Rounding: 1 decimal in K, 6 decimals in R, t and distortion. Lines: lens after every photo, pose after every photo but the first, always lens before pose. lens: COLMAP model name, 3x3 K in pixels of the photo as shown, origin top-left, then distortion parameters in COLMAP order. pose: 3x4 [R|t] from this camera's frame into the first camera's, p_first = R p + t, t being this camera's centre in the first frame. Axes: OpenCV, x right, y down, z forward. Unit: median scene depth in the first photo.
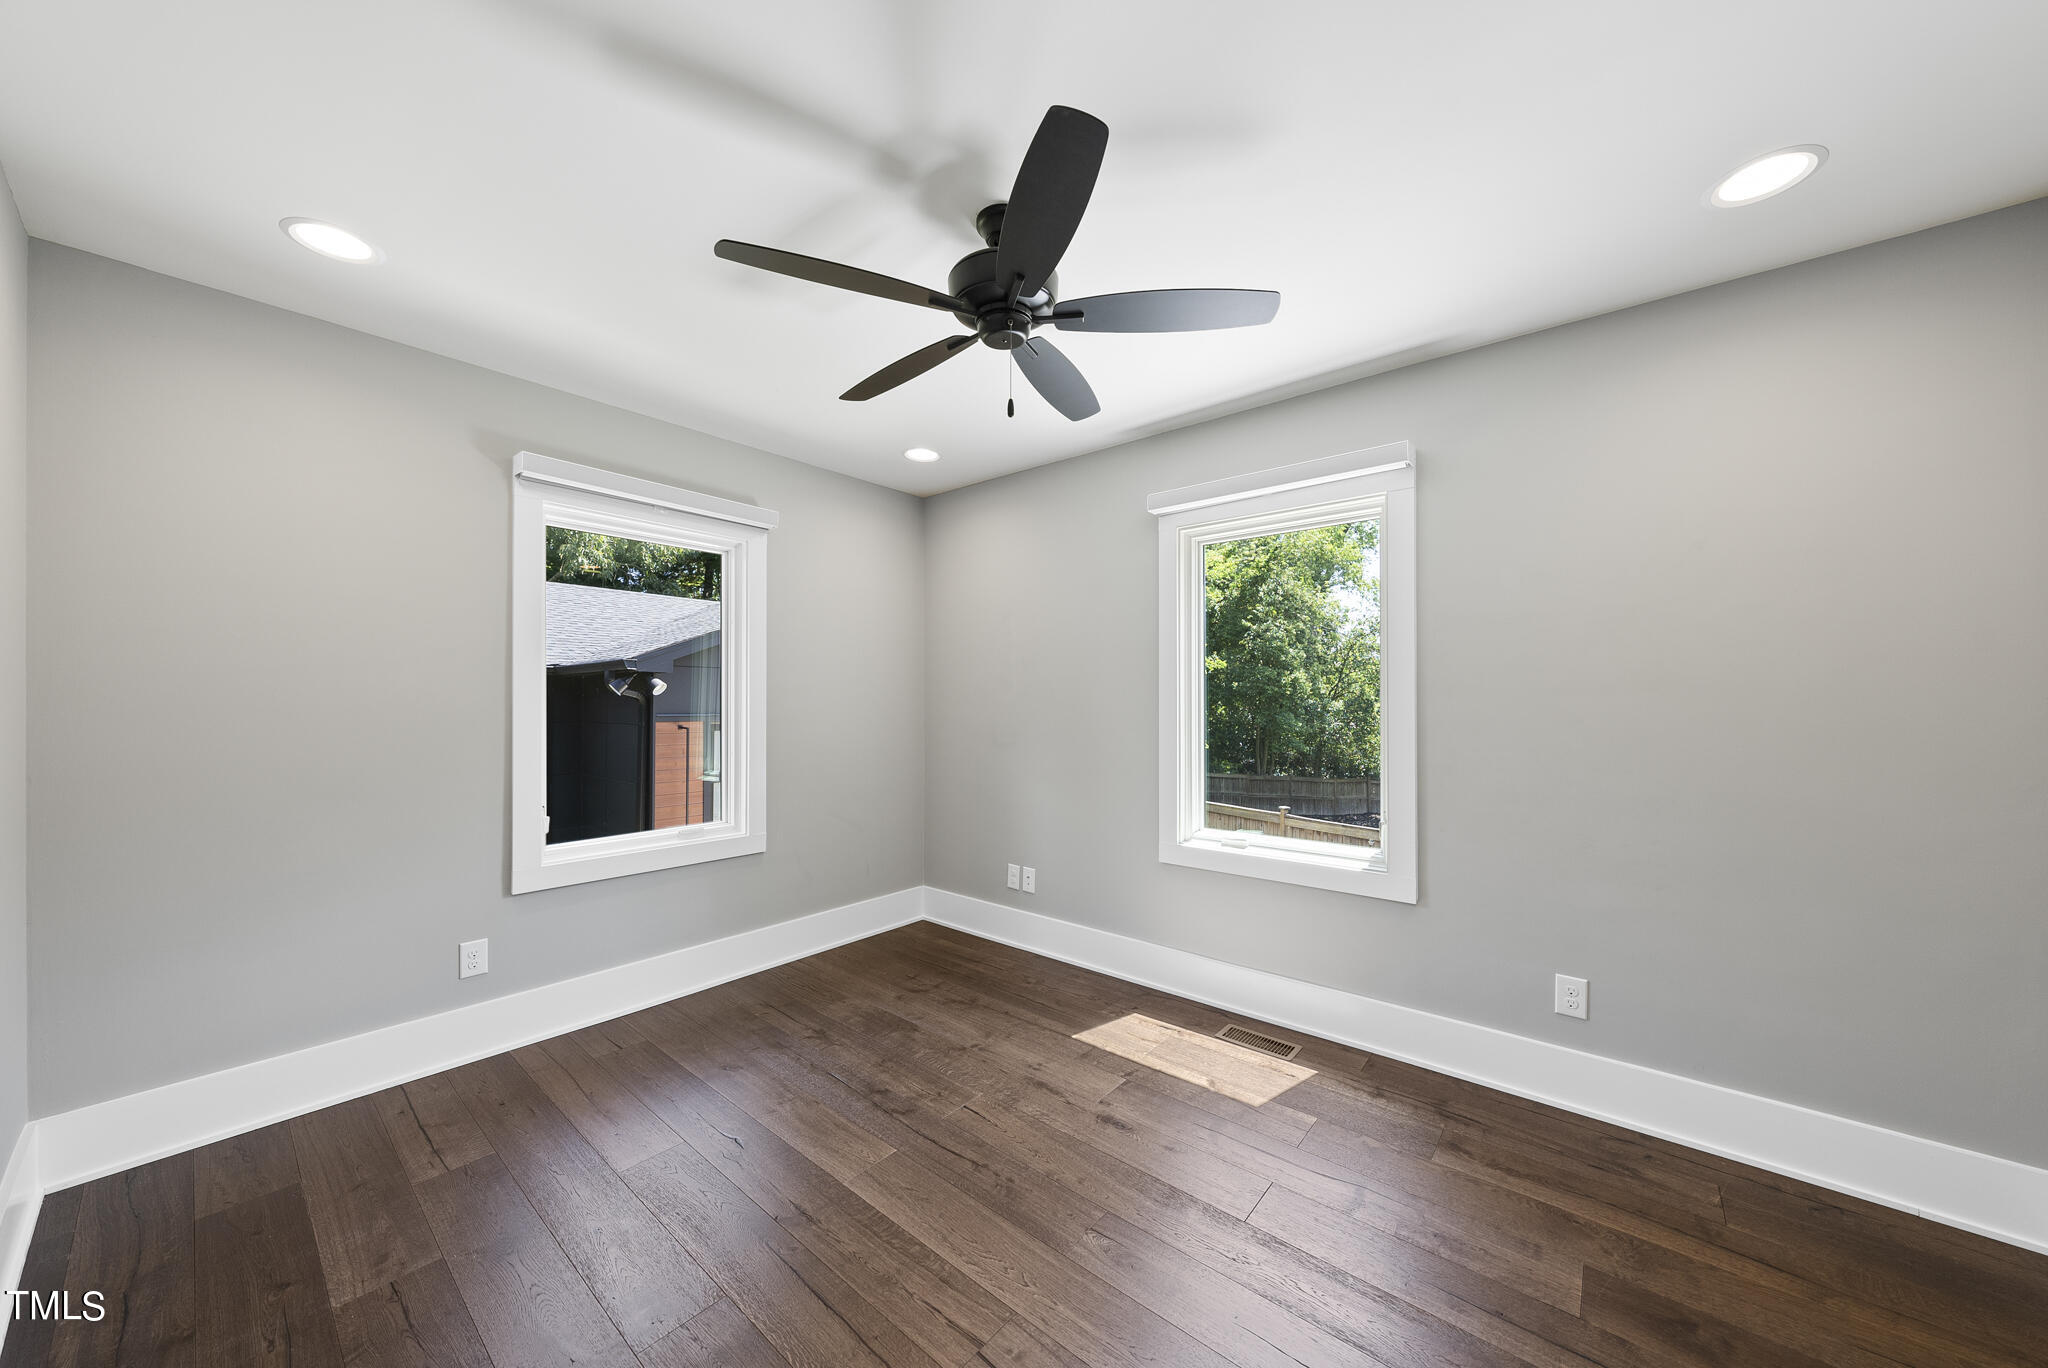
lens RADIAL K [[708.1, 0, 1013.0], [0, 708.1, 693.5], [0, 0, 1]] dist [-0.002803, -0.000134]
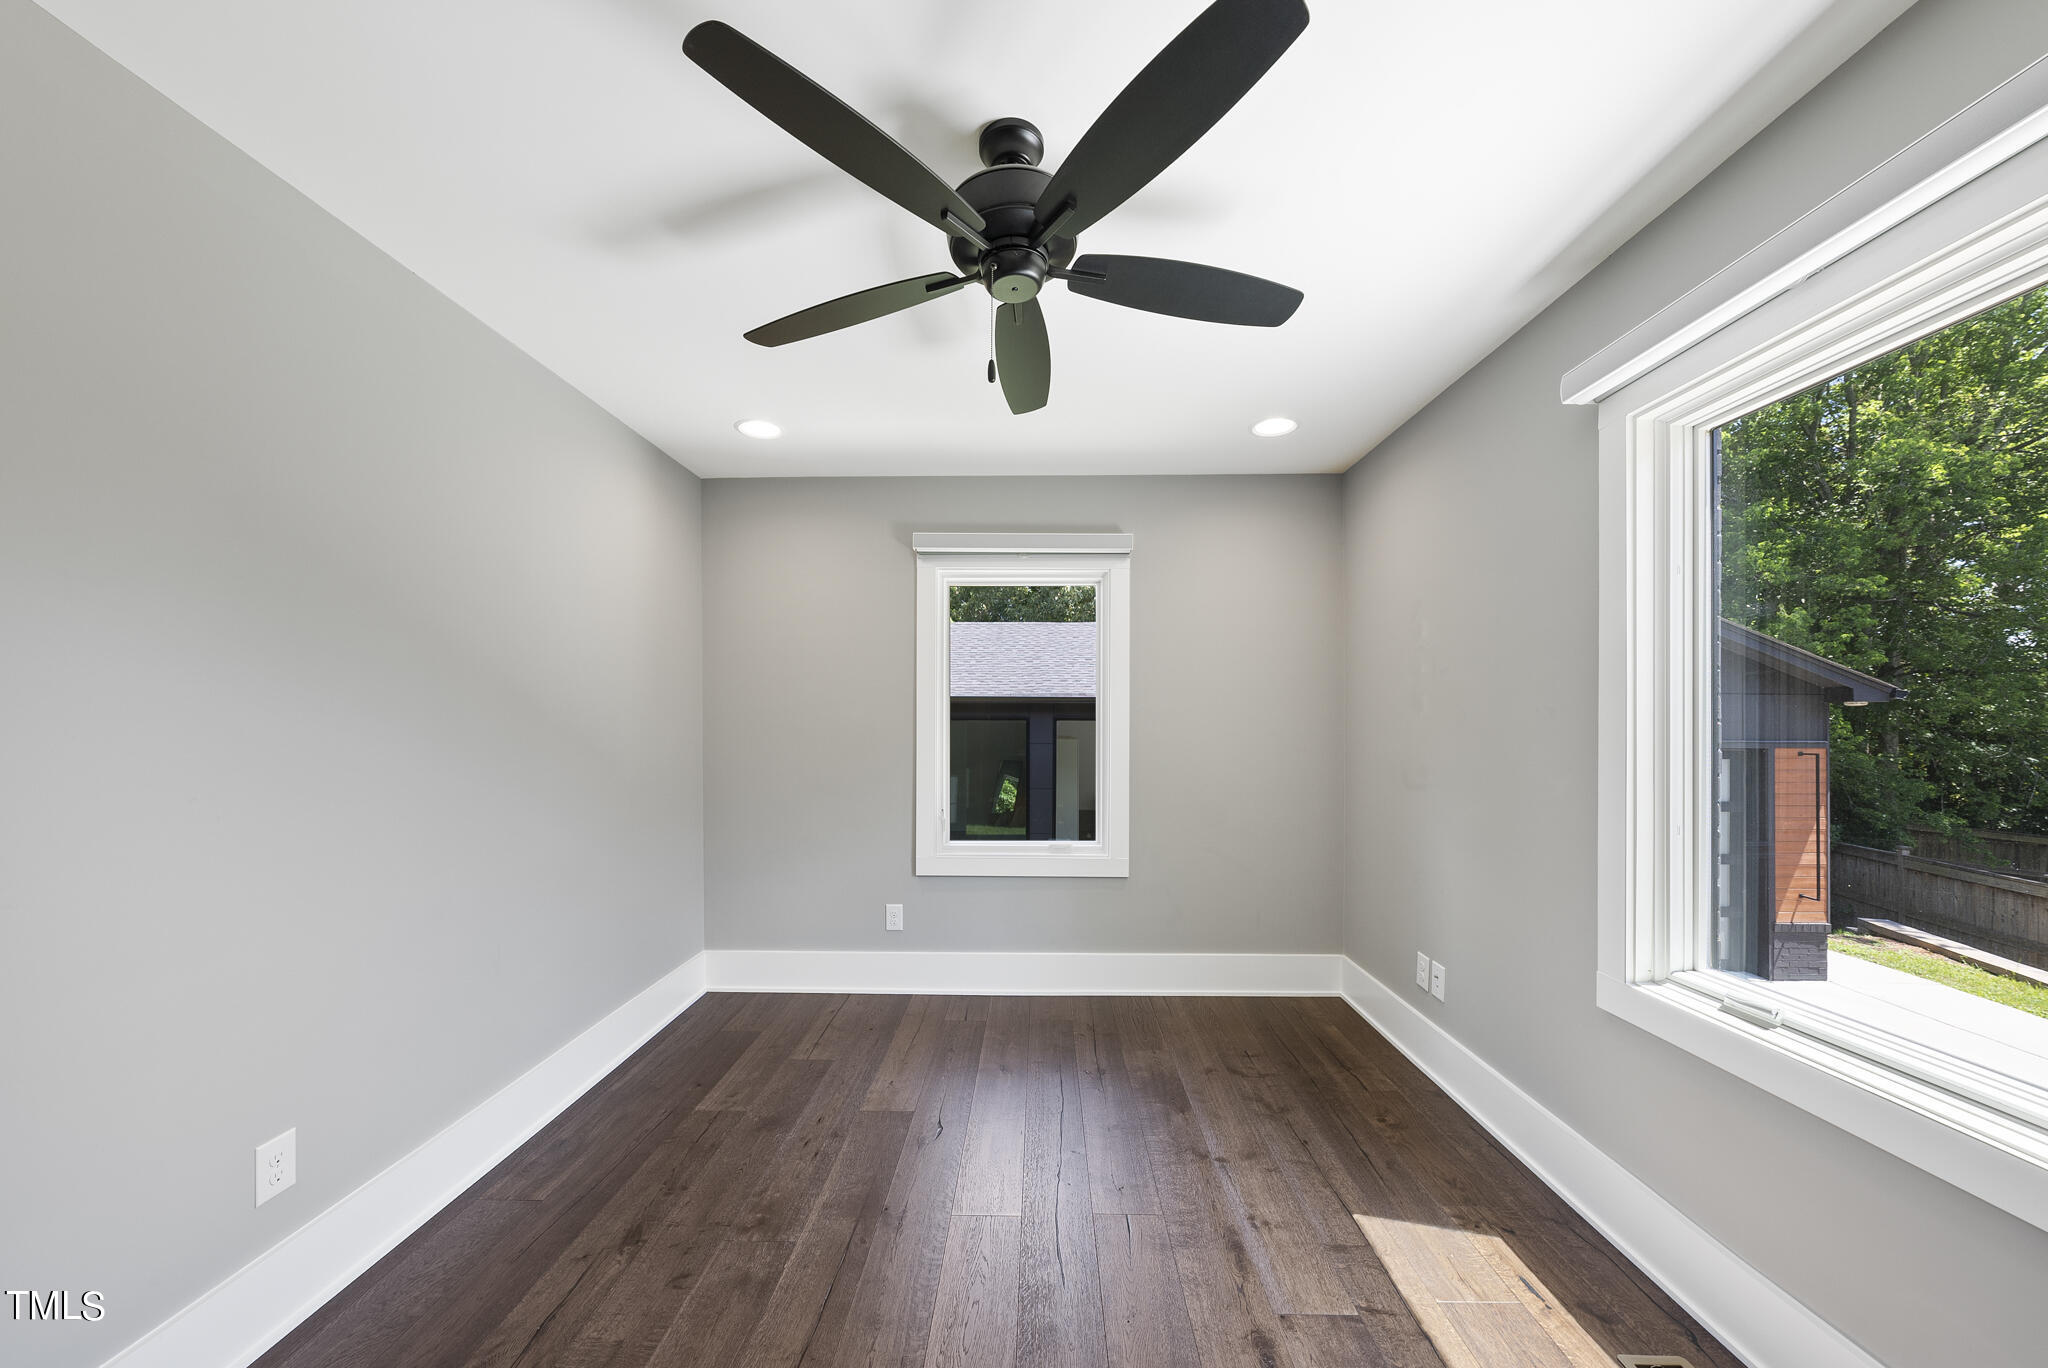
lens RADIAL K [[708.1, 0, 1014.2], [0, 708.1, 722.4], [0, 0, 1]] dist [-0.002803, -0.000134]
pose [[0.633711, -0.002615, -0.773565, 0.363647], [0.007612, 0.999967, 0.002856, 0.001527], [0.773532, -0.007698, 0.633710, 0.279664]]
